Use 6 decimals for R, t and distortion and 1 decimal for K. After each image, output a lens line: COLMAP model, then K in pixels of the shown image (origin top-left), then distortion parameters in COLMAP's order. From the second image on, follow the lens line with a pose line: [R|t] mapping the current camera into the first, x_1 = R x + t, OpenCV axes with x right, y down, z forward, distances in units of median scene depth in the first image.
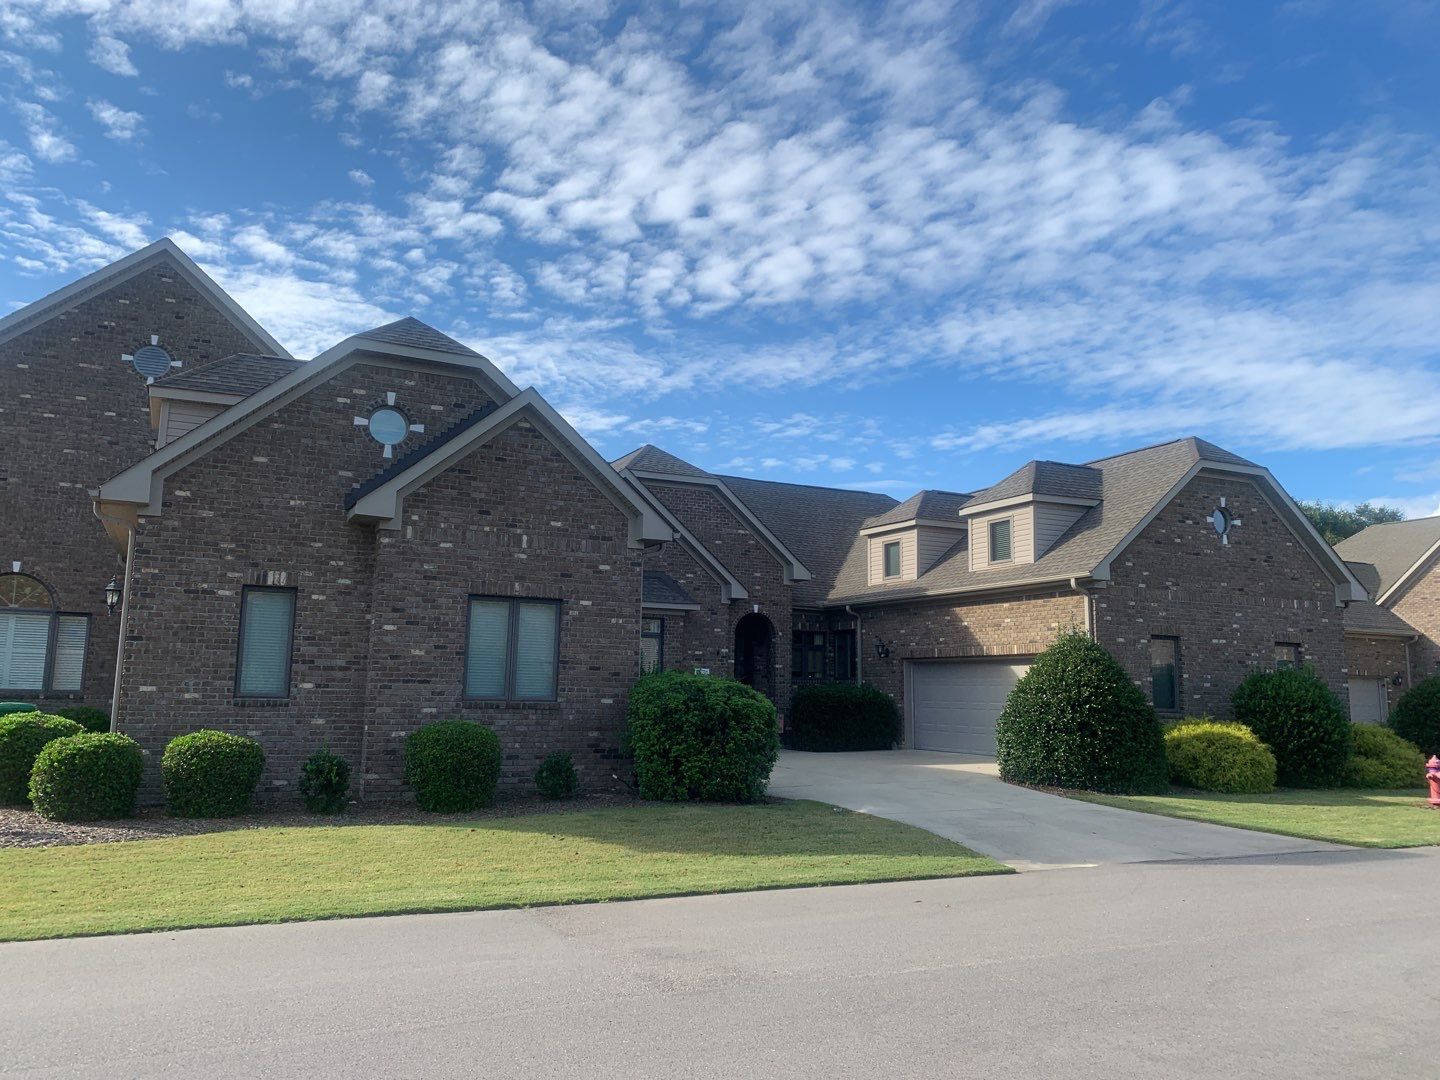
lens RADIAL K [[1112.5, 0, 706.4], [0, 1112.5, 542.9], [0, 0, 1]] dist [0.008921, -0.004356]
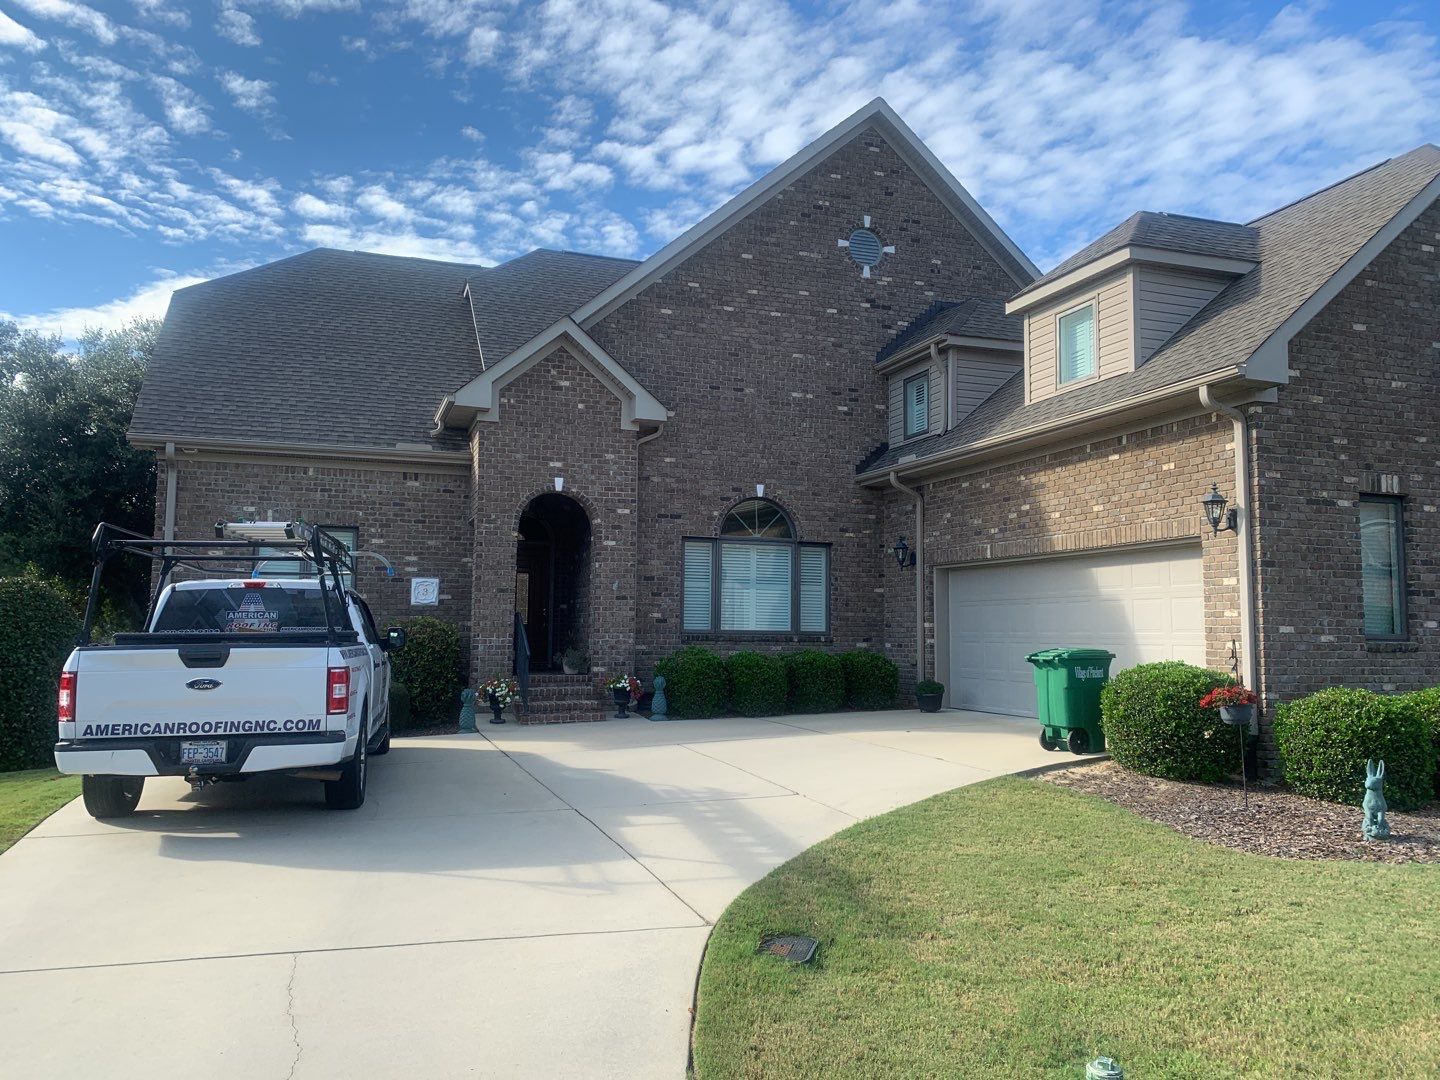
lens RADIAL K [[1096.8, 0, 715.2], [0, 1096.8, 527.2], [0, 0, 1]] dist [0.014927, -0.002144]
pose [[0.995421, -0.017155, -0.094035, -0.774186], [0.020796, 0.999066, 0.037876, 0.022891], [0.093298, -0.039659, 0.994848, 0.207758]]
